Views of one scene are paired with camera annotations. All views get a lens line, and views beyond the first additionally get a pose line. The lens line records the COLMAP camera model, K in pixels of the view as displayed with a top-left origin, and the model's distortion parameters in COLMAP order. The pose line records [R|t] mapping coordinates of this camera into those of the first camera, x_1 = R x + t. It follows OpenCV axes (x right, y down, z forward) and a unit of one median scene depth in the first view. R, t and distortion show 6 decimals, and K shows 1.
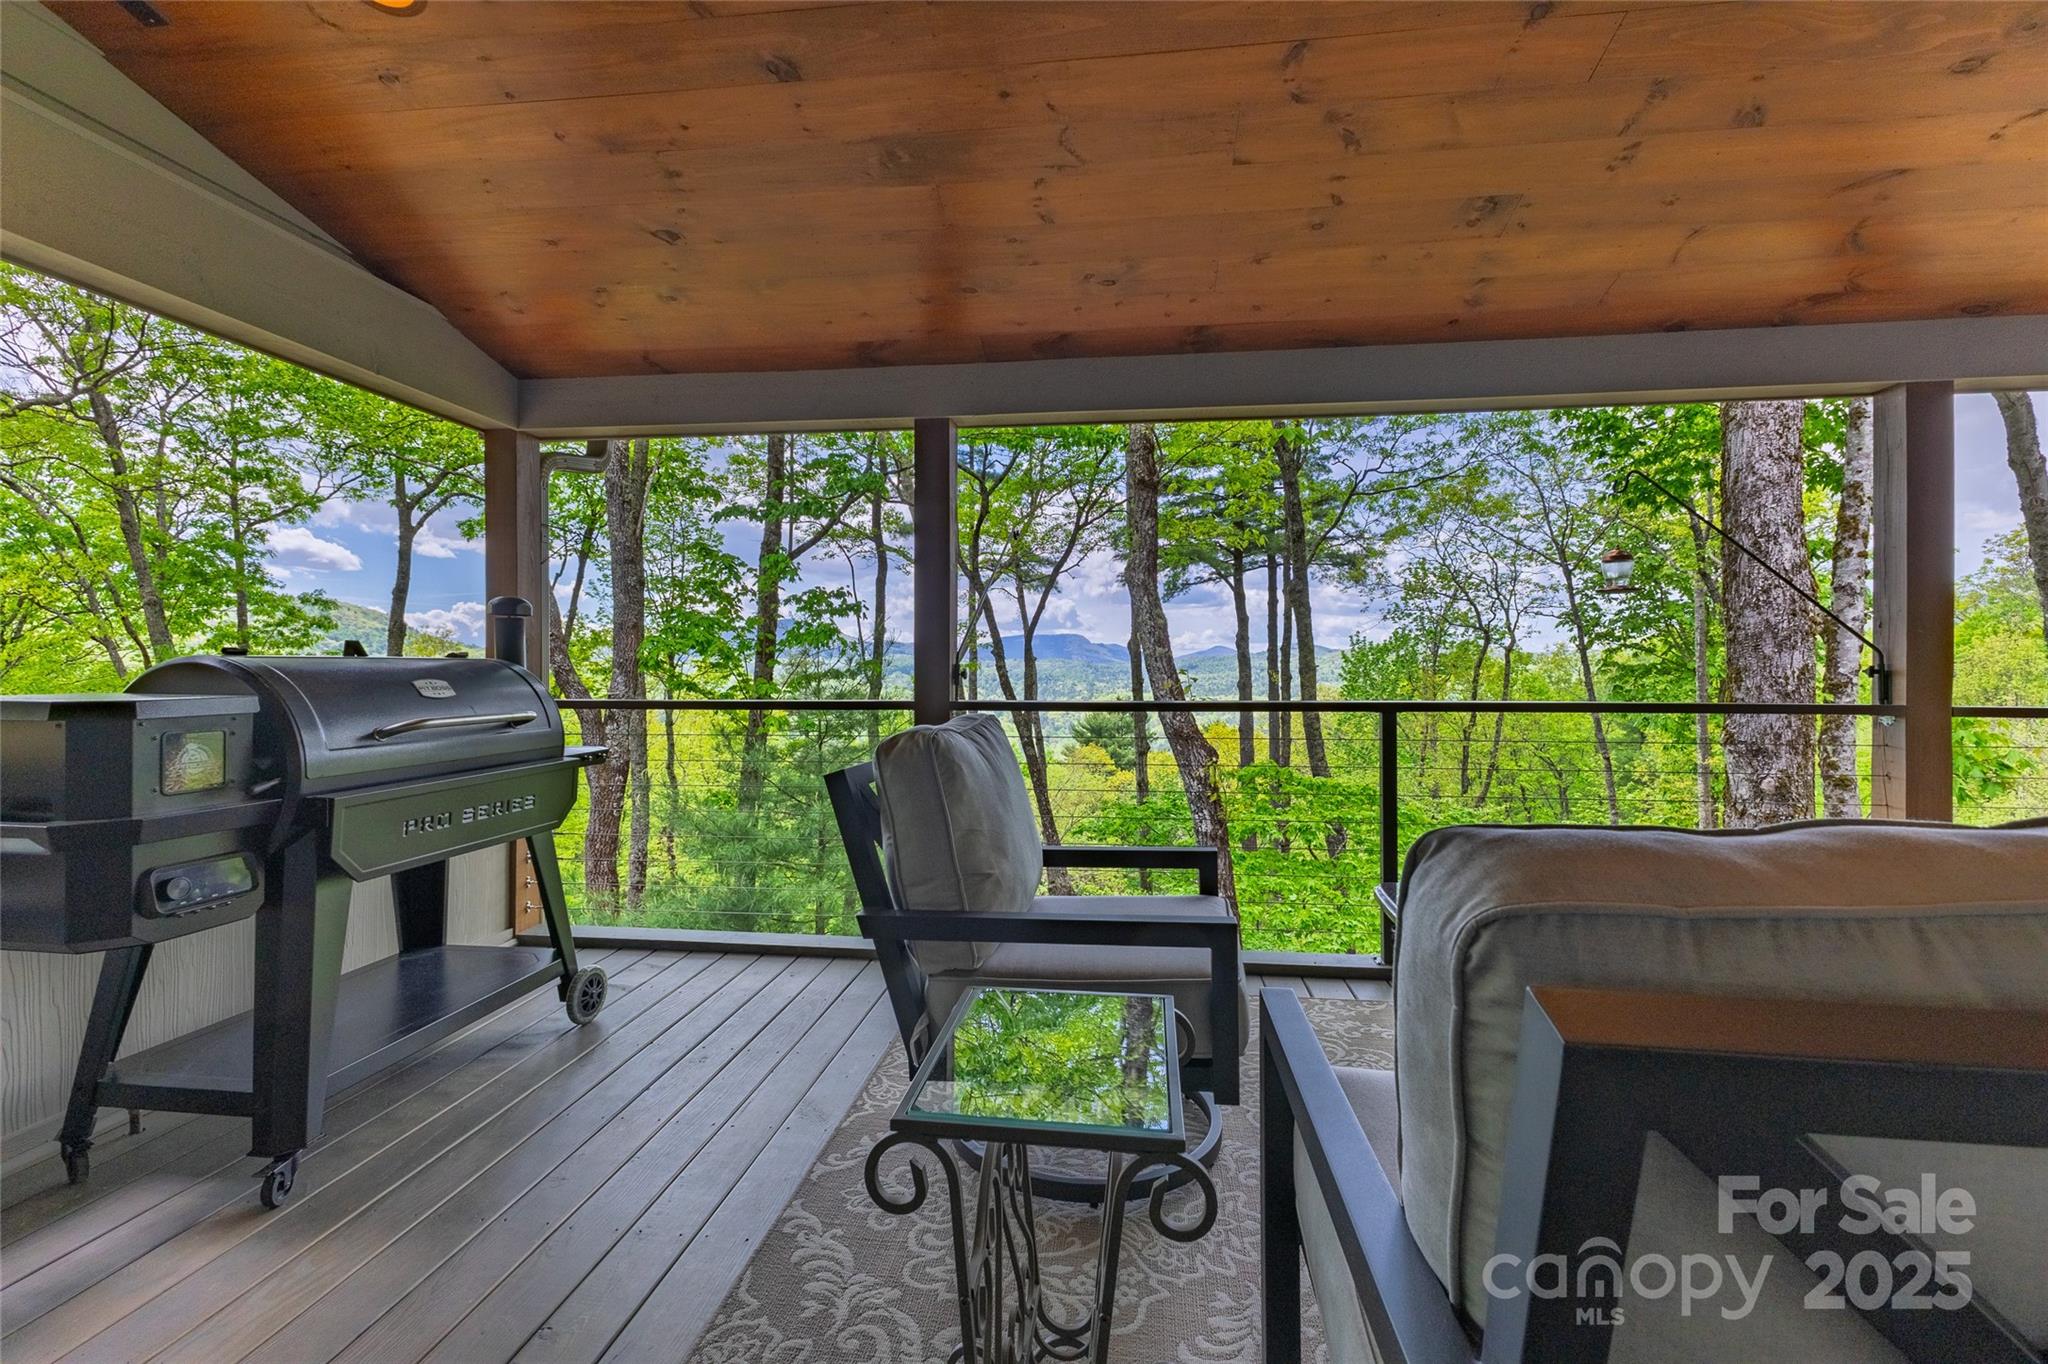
lens RADIAL K [[883.1, 0, 1027.5], [0, 883.1, 669.1], [0, 0, 1]] dist [0.010598, -0.003572]
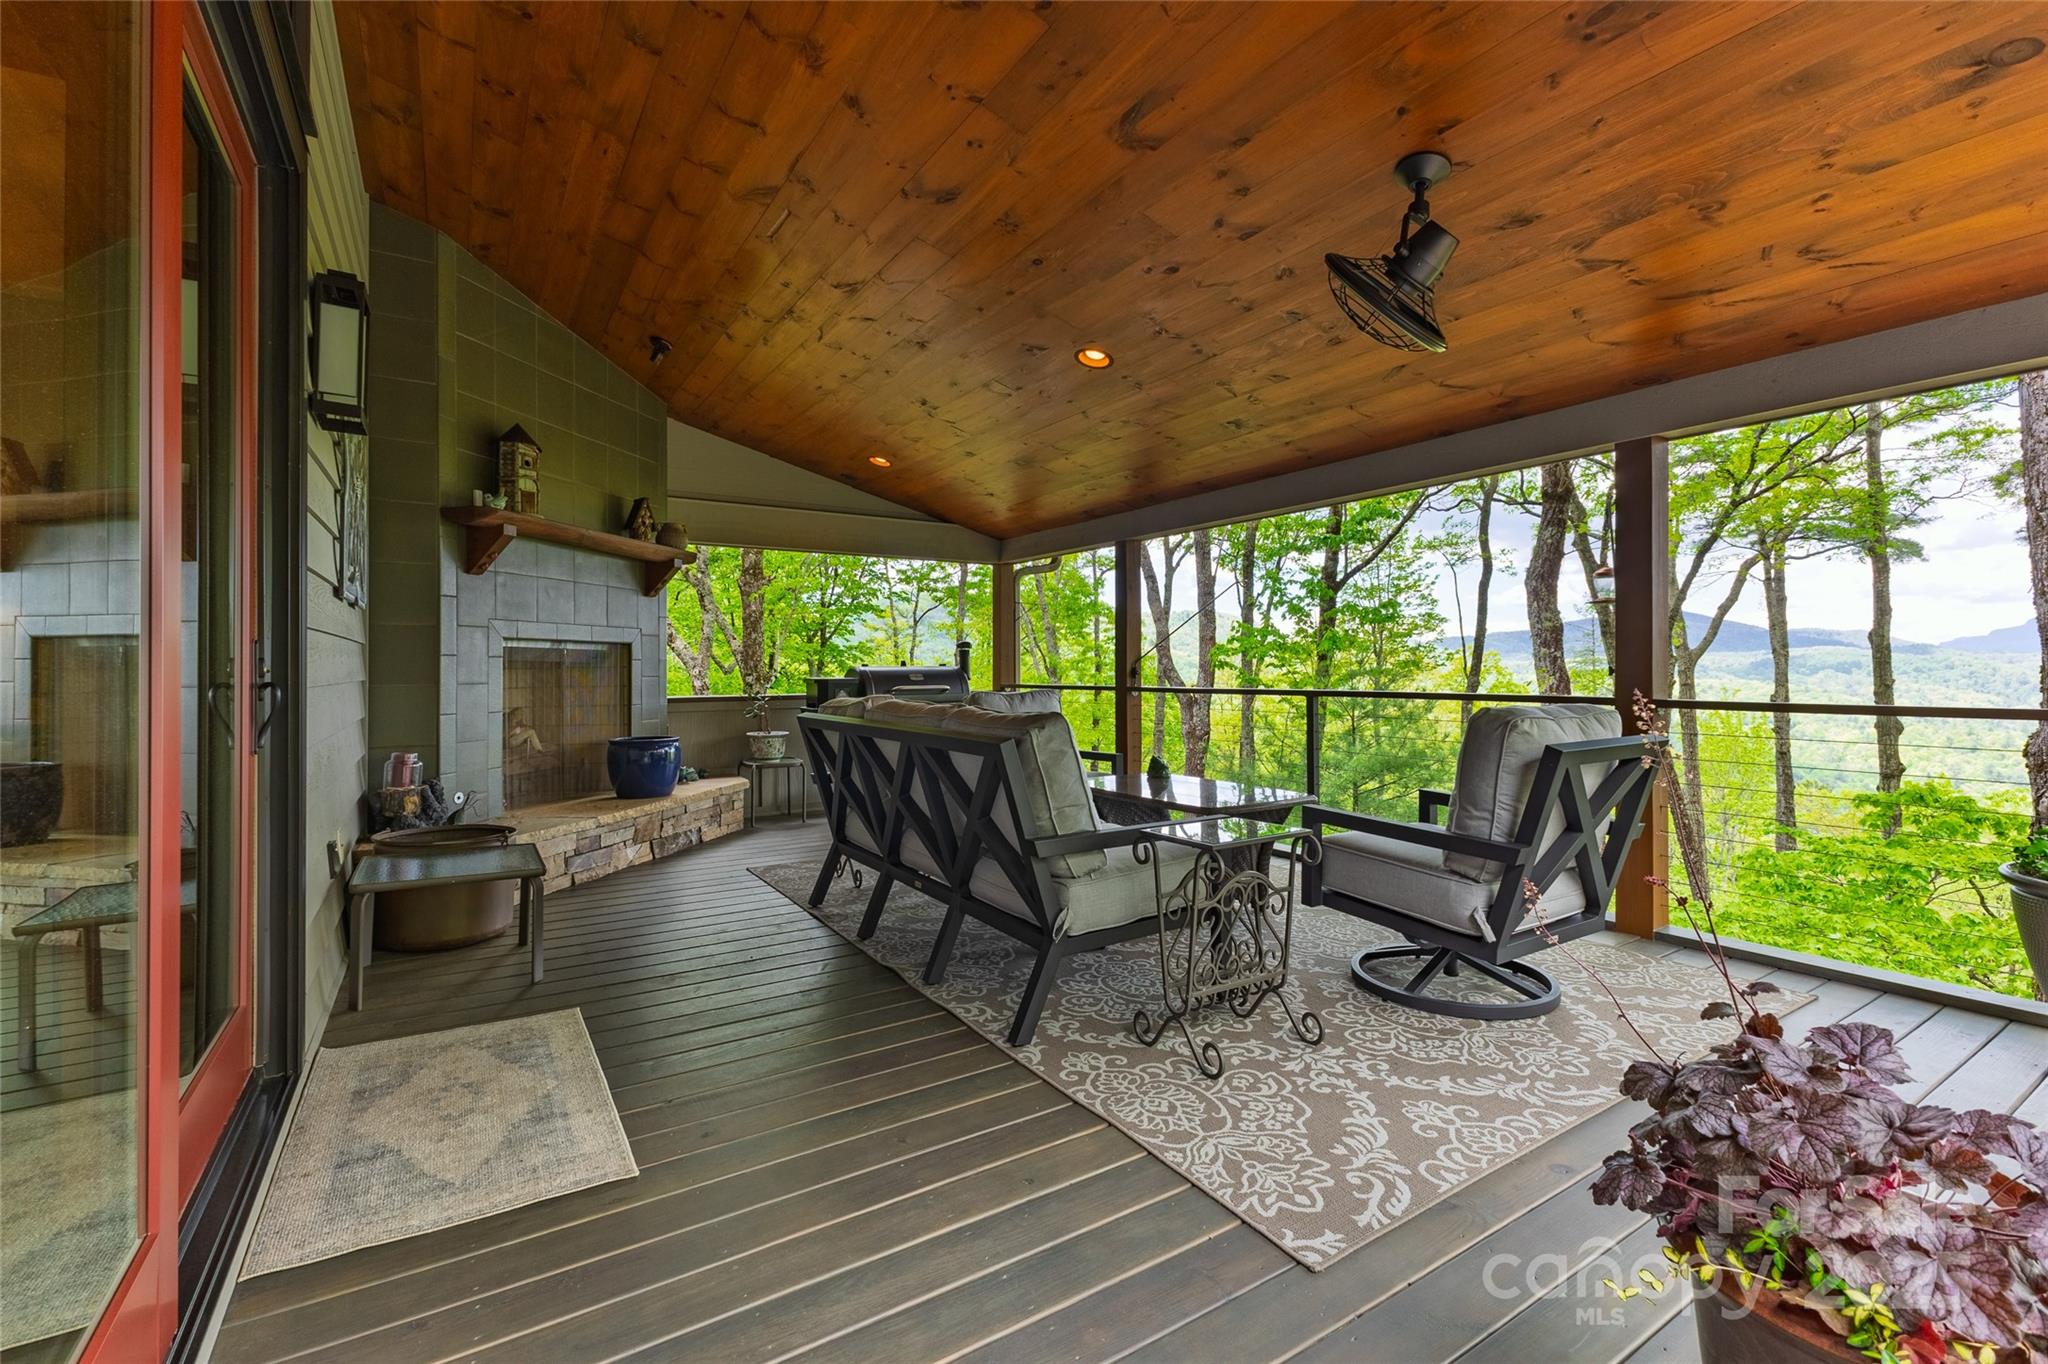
lens RADIAL K [[883.1, 0, 1022.6], [0, 883.1, 654.1], [0, 0, 1]] dist [0.010598, -0.003572]
pose [[0.628564, -0.014086, -0.777630, 1.192081], [0.004604, 0.999886, -0.014390, -0.004932], [0.777744, 0.005465, 0.628557, -0.375412]]
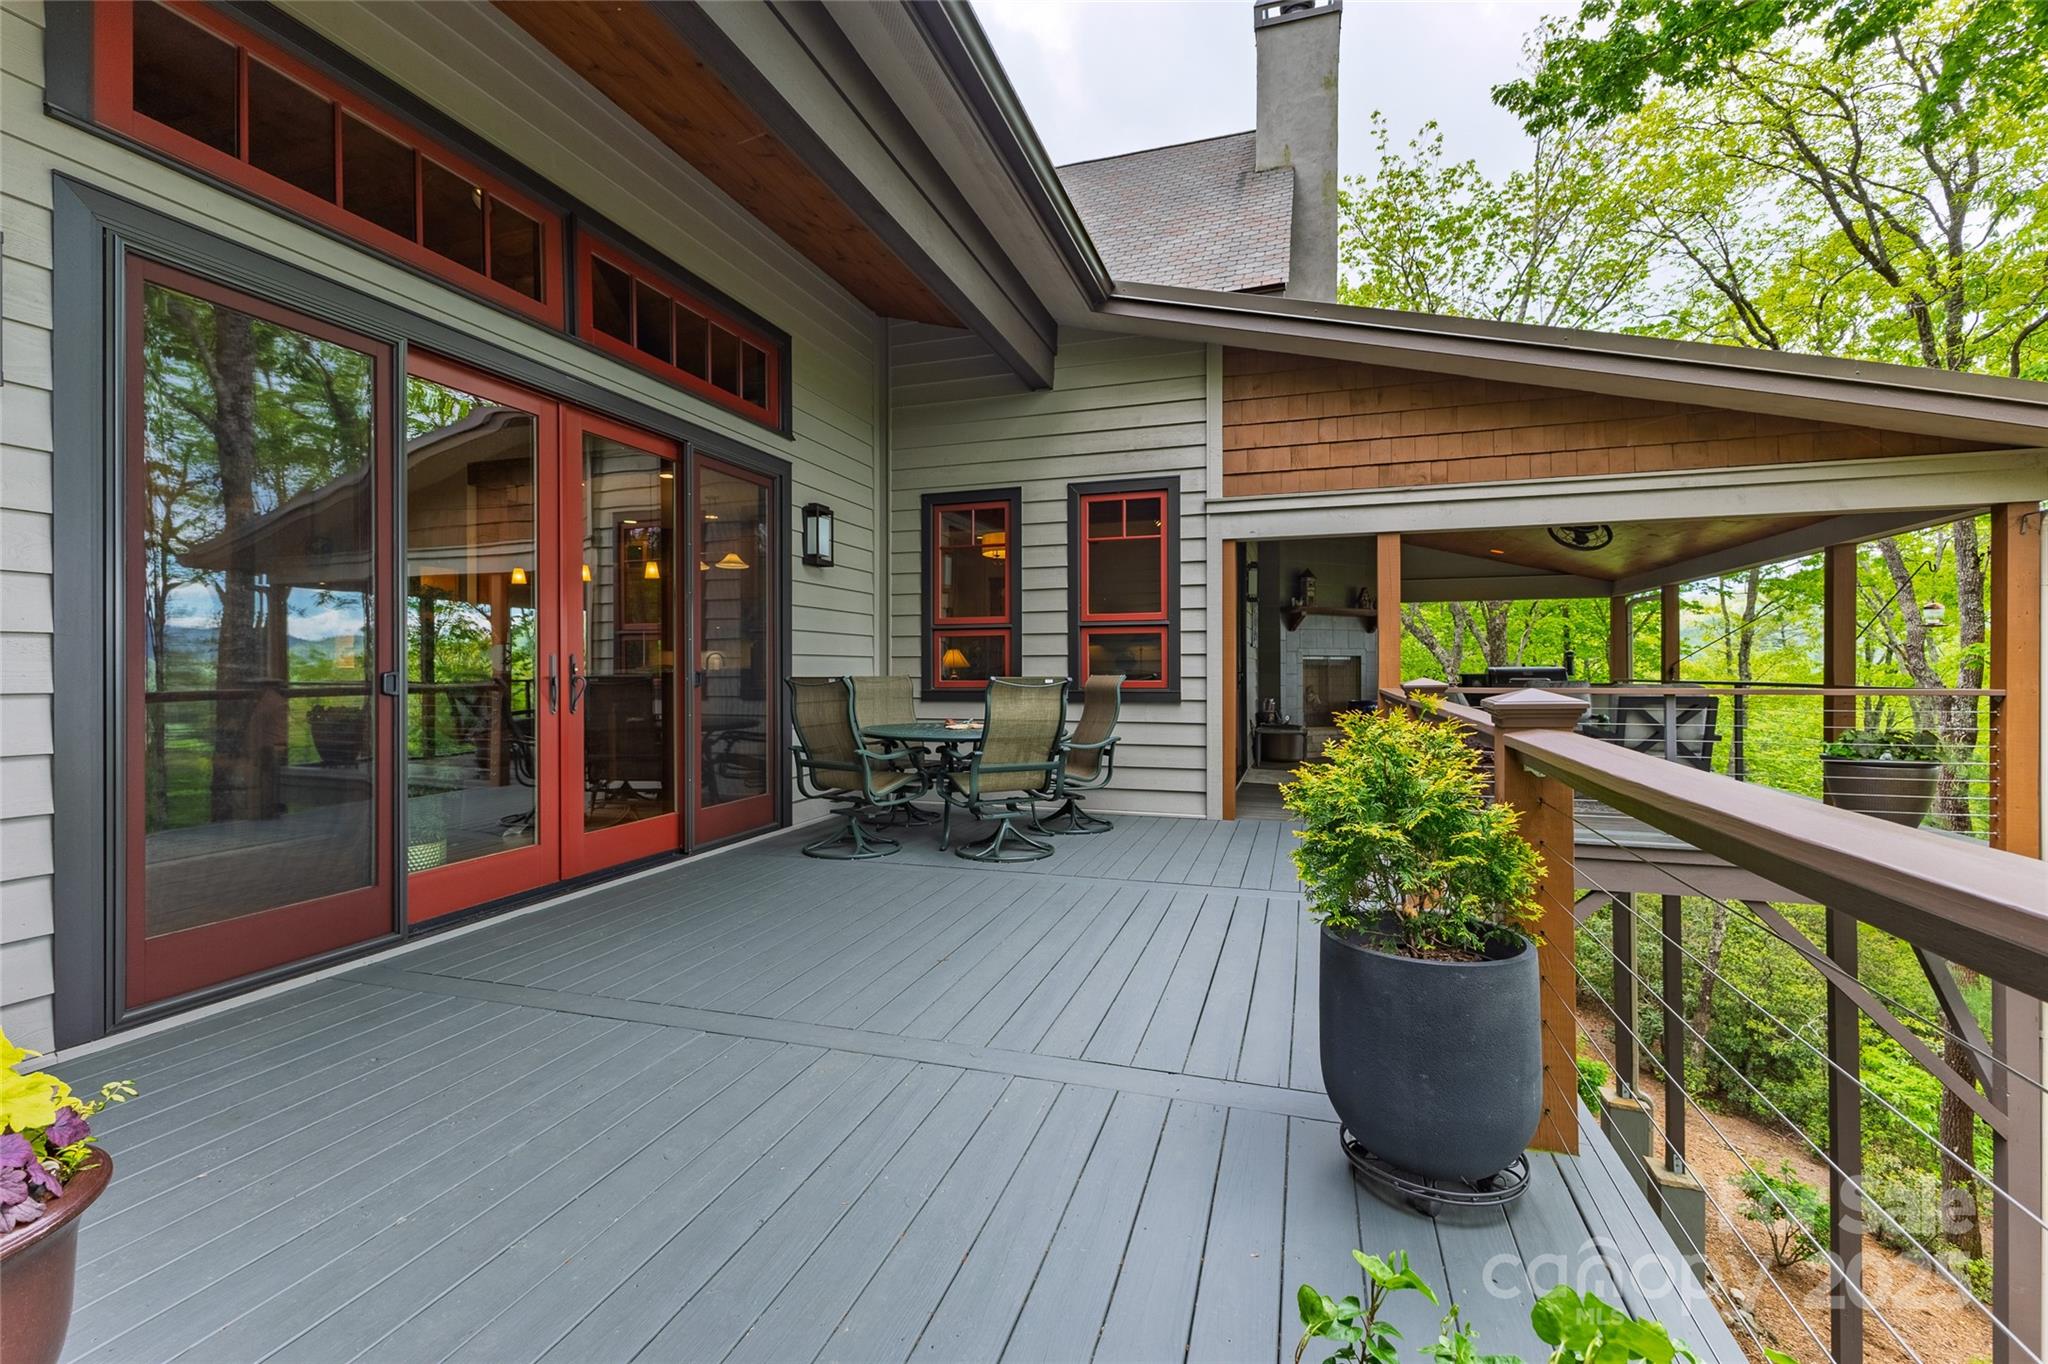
lens RADIAL K [[883.1, 0, 1020.5], [0, 883.1, 672.6], [0, 0, 1]] dist [0.010598, -0.003572]
pose [[-0.203530, 0.004132, -0.979060, 3.131978], [0.004121, 0.999986, 0.003364, -0.005246], [0.979060, -0.003350, -0.203544, -0.506879]]
